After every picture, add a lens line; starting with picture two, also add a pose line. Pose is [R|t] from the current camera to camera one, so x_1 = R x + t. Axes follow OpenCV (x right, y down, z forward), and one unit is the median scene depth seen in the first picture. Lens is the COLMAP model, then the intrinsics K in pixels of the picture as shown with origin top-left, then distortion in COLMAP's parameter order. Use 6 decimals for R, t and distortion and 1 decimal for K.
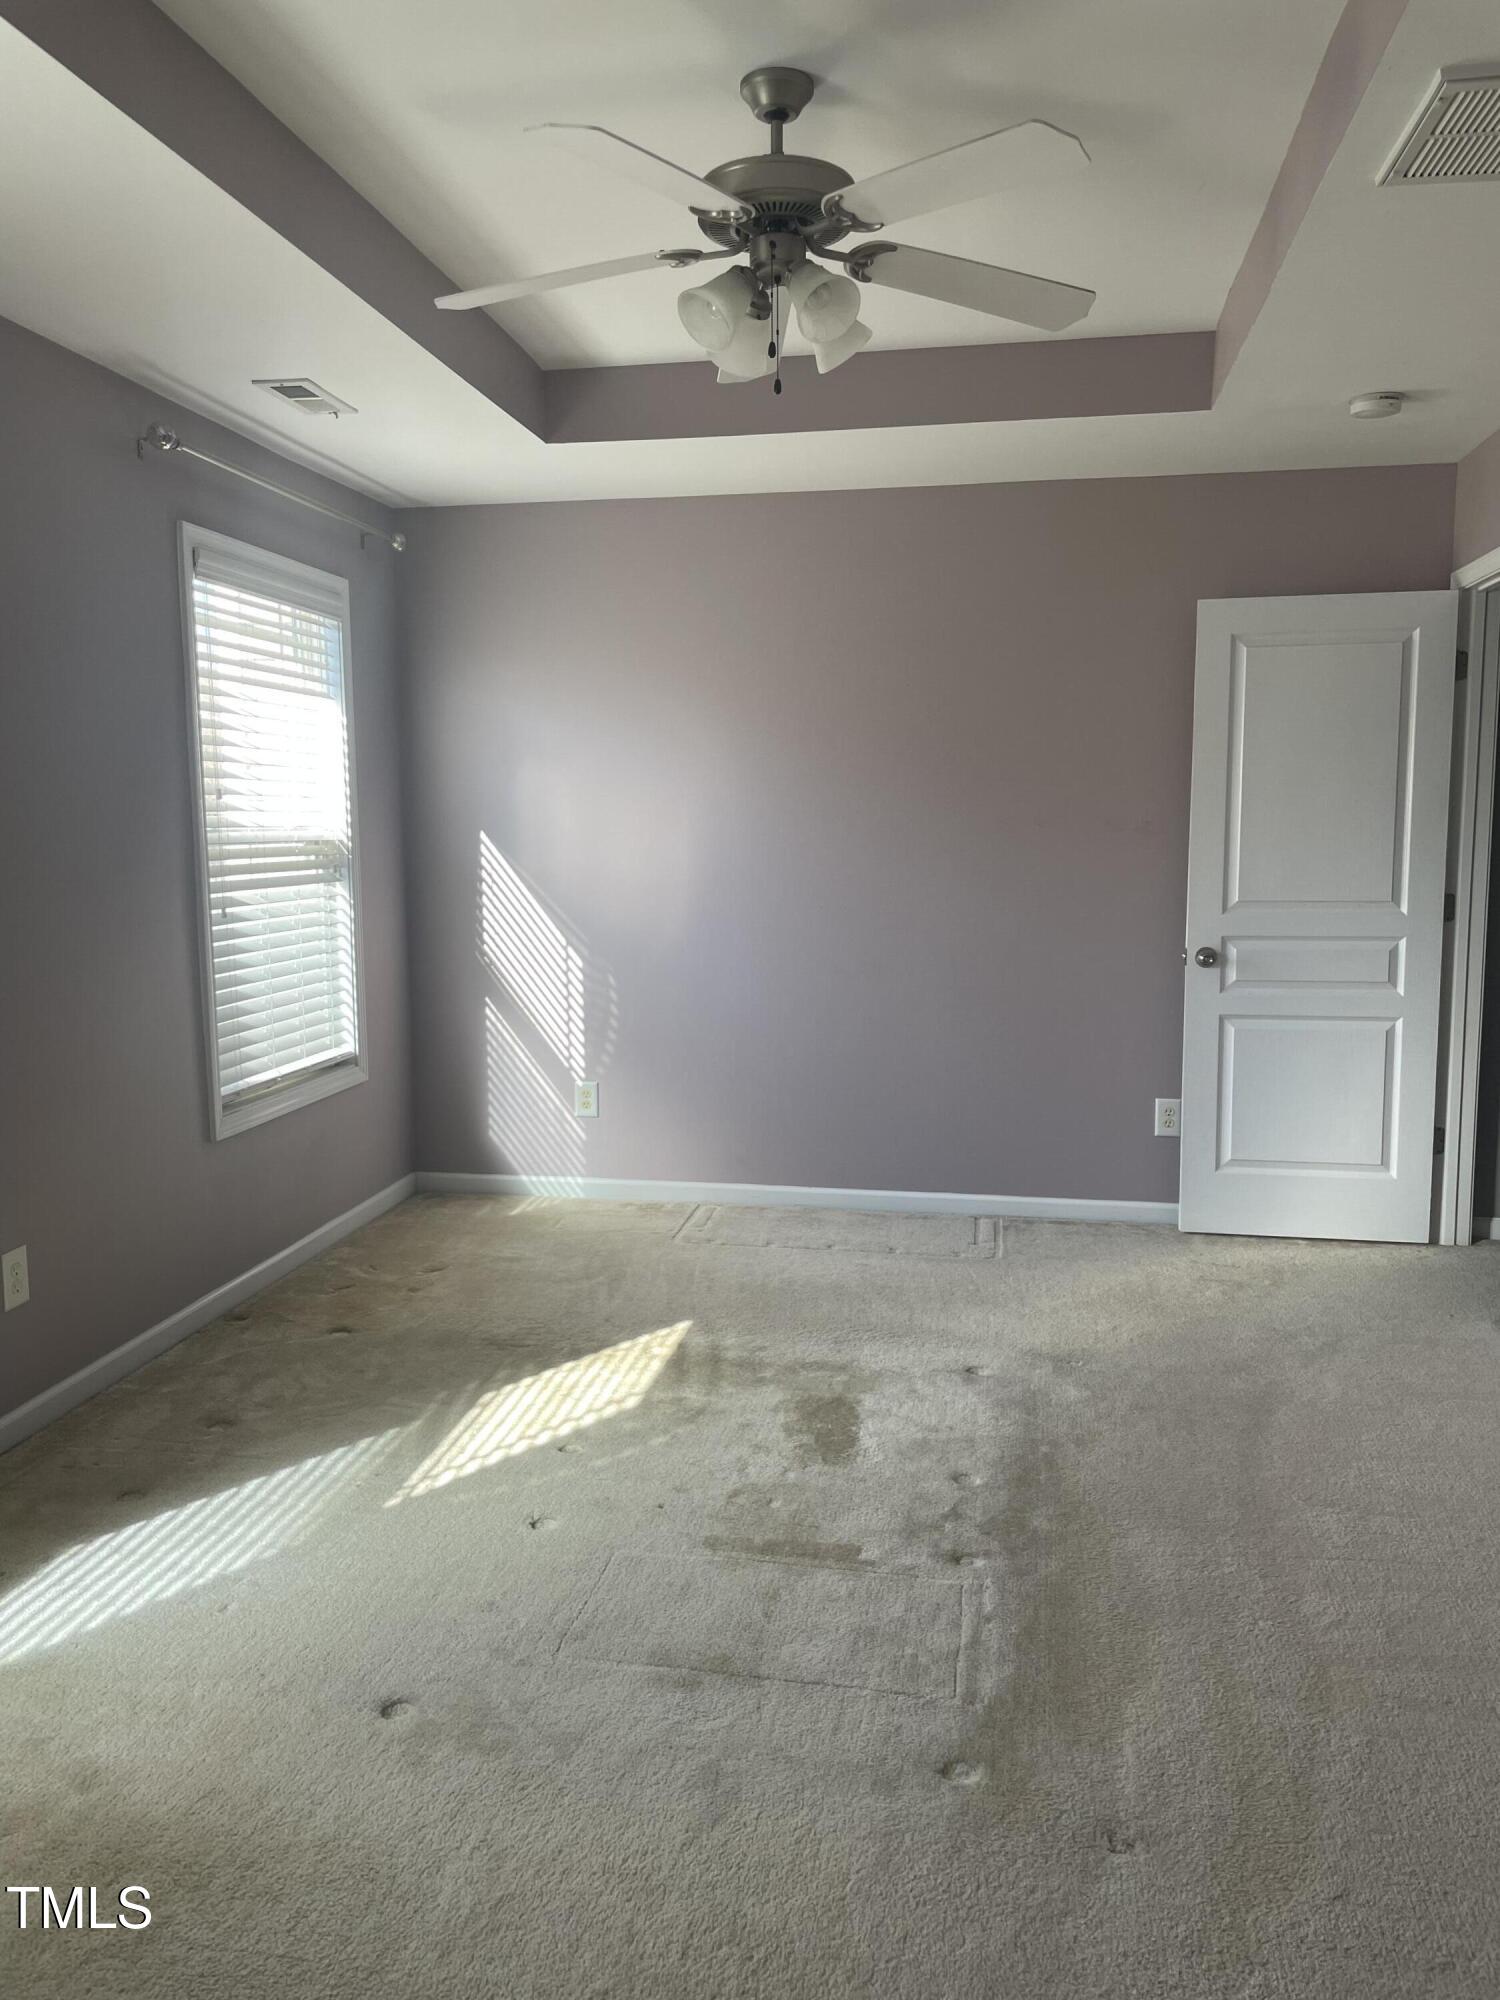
lens RADIAL K [[1506.9, 0, 715.4], [0, 1506.9, 951.1], [0, 0, 1]] dist [0.074414, -0.080135]
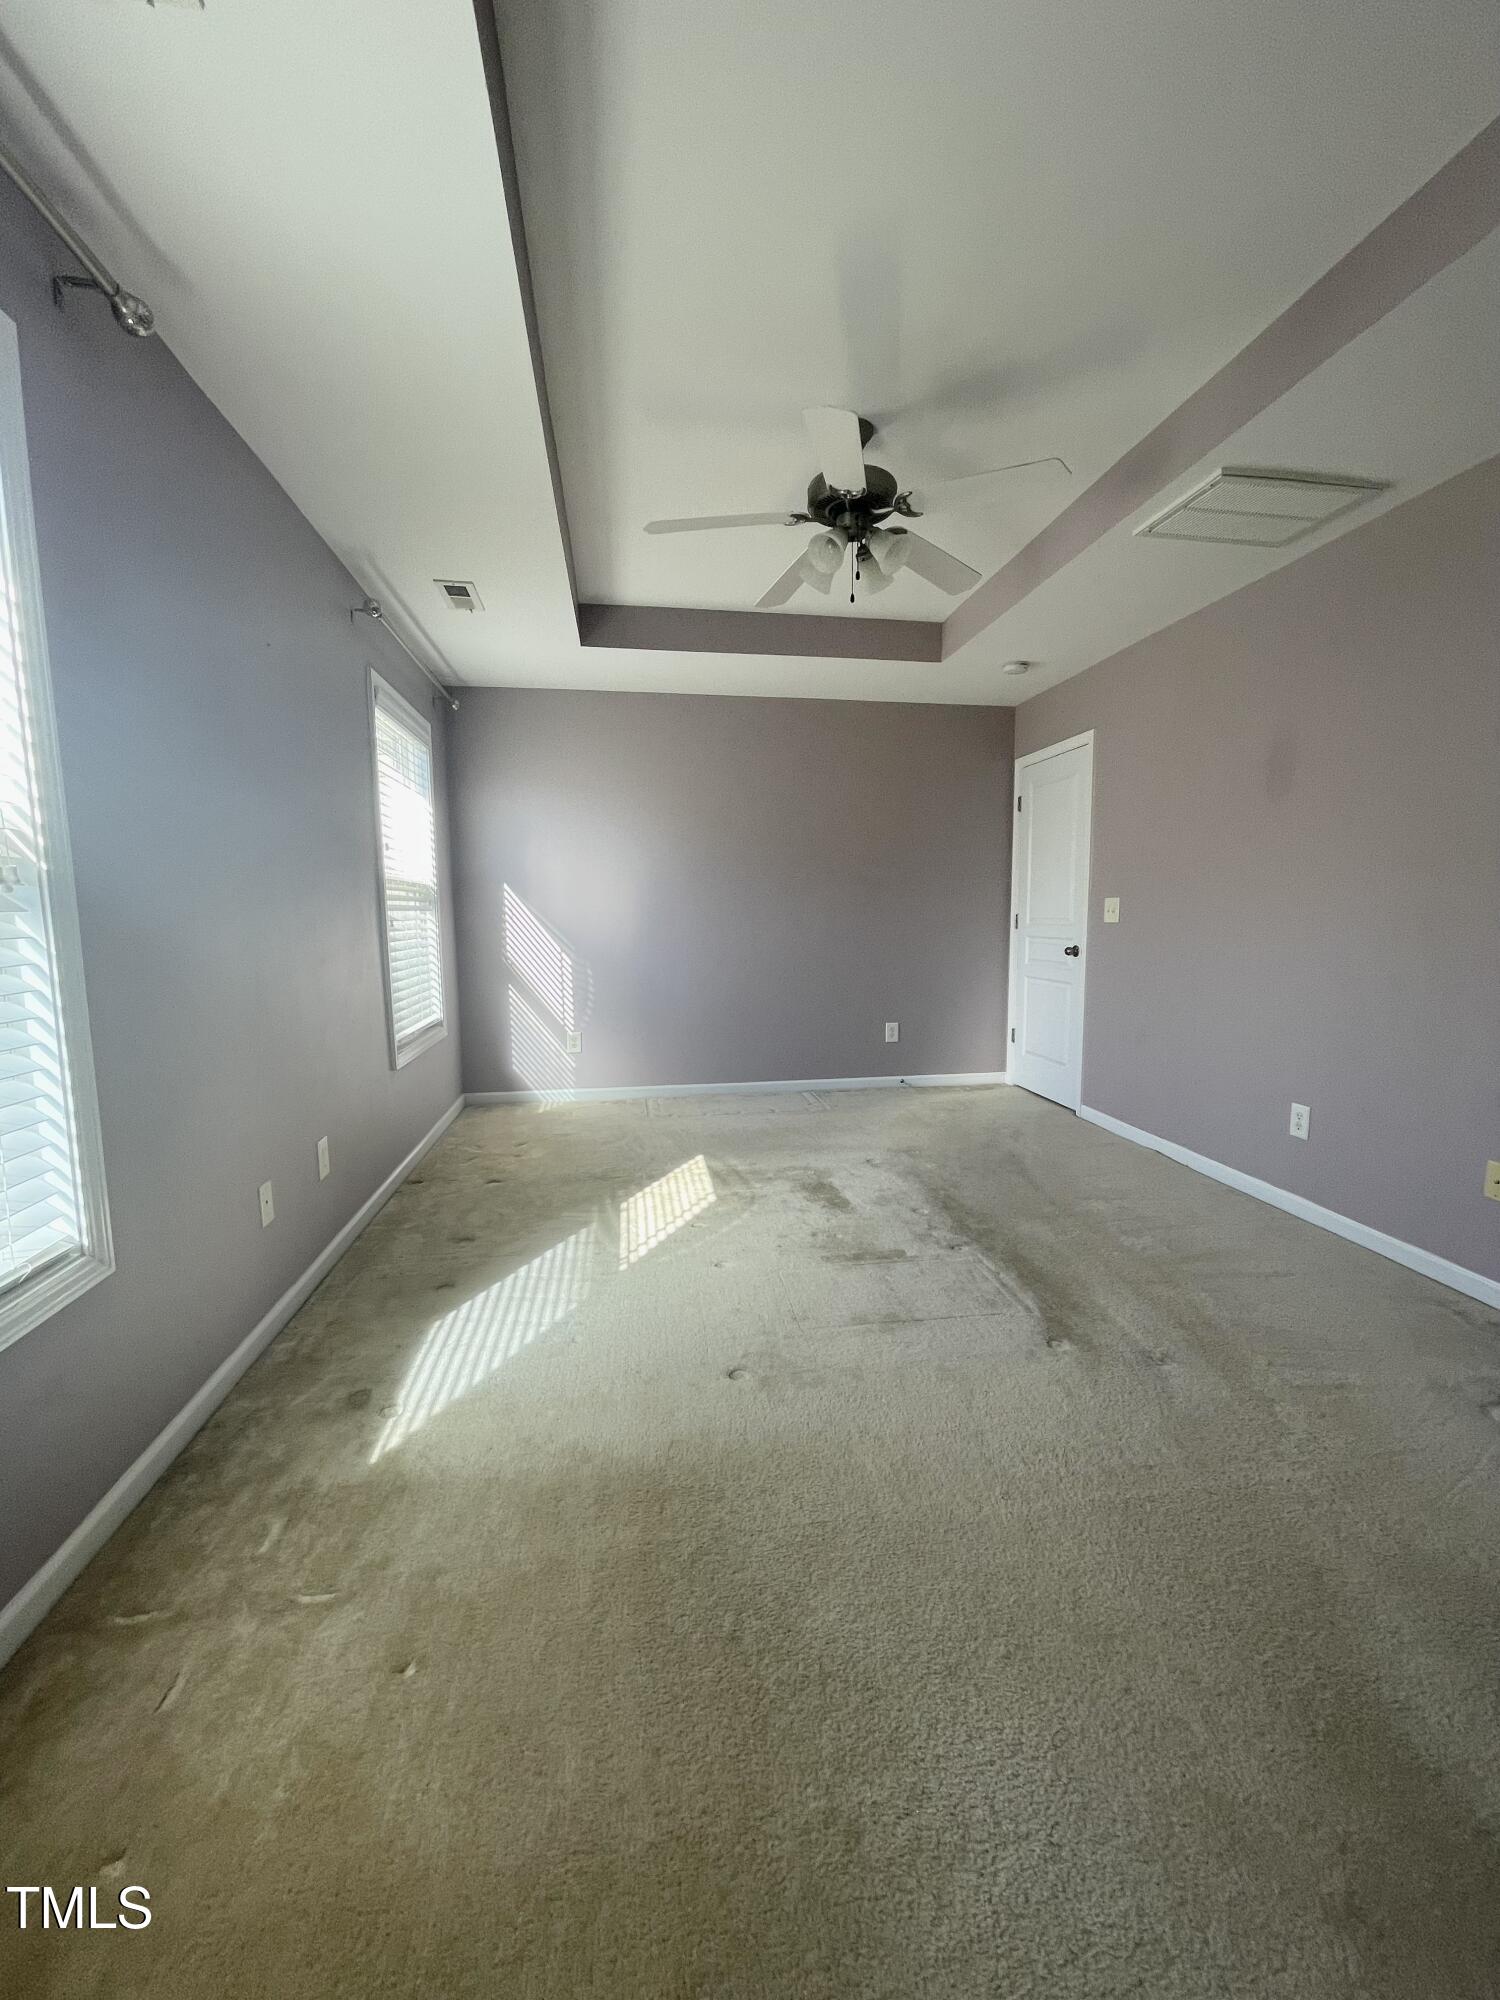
lens RADIAL K [[805.7, 0, 745.8], [0, 805.7, 978.4], [0, 0, 1]] dist [-0.002941, 0.000787]
pose [[0.943859, -0.029412, 0.329037, -0.294552], [0.031905, 0.999489, -0.002178, 0.051014], [-0.328805, 0.012554, 0.944315, 0.120989]]
